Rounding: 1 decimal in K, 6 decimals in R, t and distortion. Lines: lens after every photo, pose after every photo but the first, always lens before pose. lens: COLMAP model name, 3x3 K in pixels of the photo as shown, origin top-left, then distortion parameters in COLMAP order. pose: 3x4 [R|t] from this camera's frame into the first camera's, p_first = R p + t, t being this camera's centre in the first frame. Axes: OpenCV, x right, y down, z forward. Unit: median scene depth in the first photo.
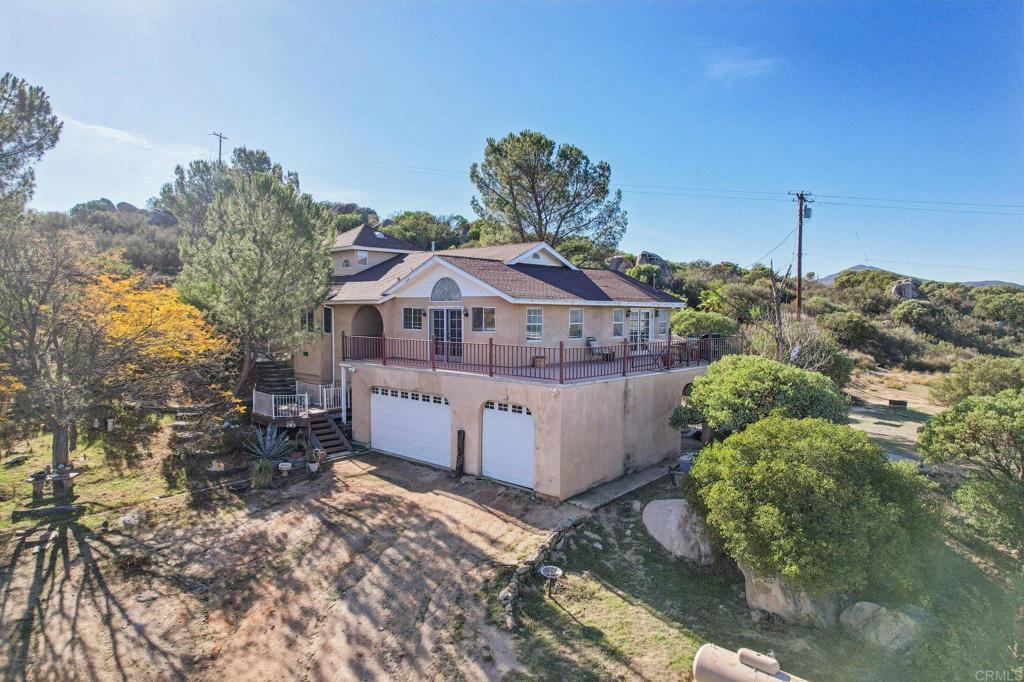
lens RADIAL K [[661.1, 0, 512.8], [0, 661.1, 361.0], [0, 0, 1]] dist [-0.080012, 0.075842]
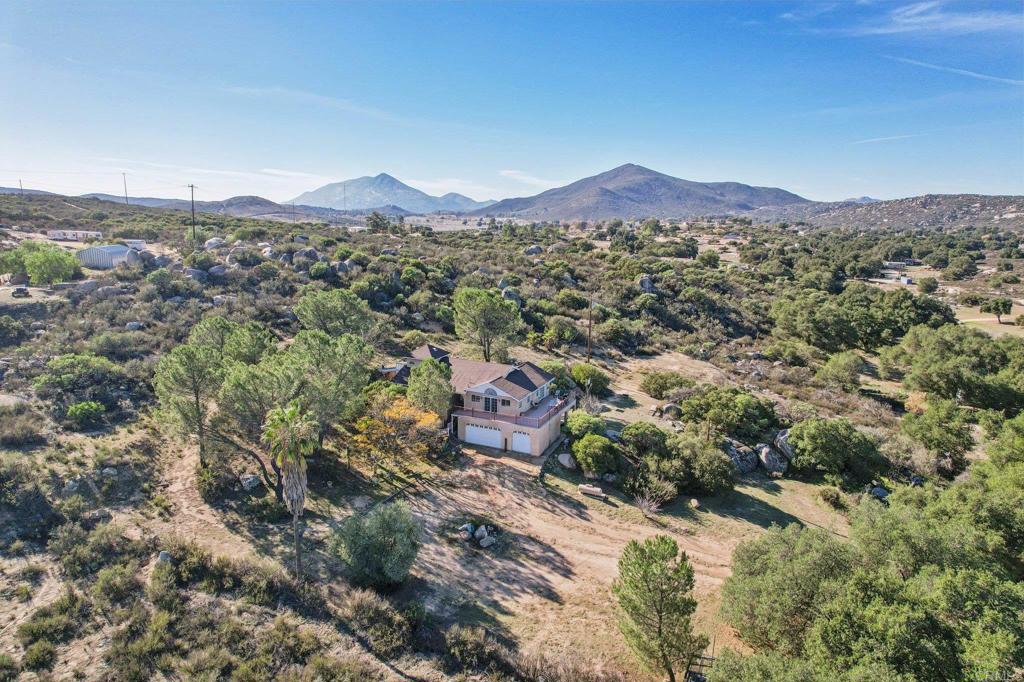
lens RADIAL K [[661.1, 0, 512.8], [0, 661.1, 361.0], [0, 0, 1]] dist [-0.080012, 0.075842]
pose [[0.949740, -0.069461, 0.305238, -1.214622], [0.017034, 0.985094, 0.171172, -1.009414], [-0.312578, -0.157370, 0.936766, -2.507788]]
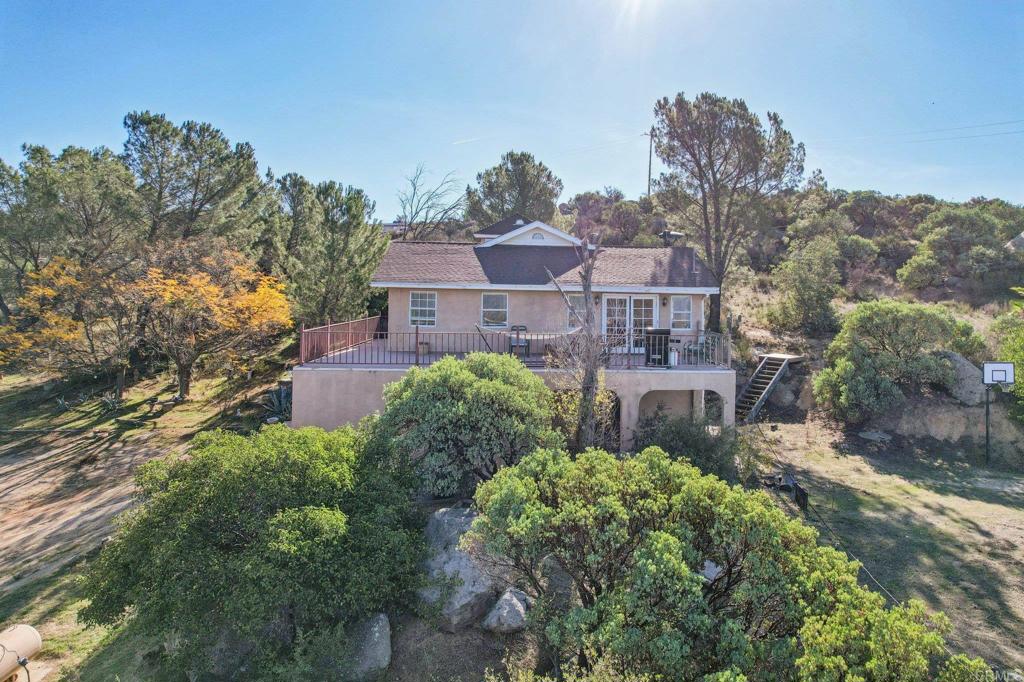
lens RADIAL K [[682.7, 0, 560.1], [0, 682.7, 290.7], [0, 0, 1]] dist [-0.078504, 0.074298]
pose [[0.724175, 0.003388, -0.689608, 1.029433], [-0.065376, 0.995822, -0.063761, -0.038744], [0.686510, 0.091258, 0.721371, 0.510054]]
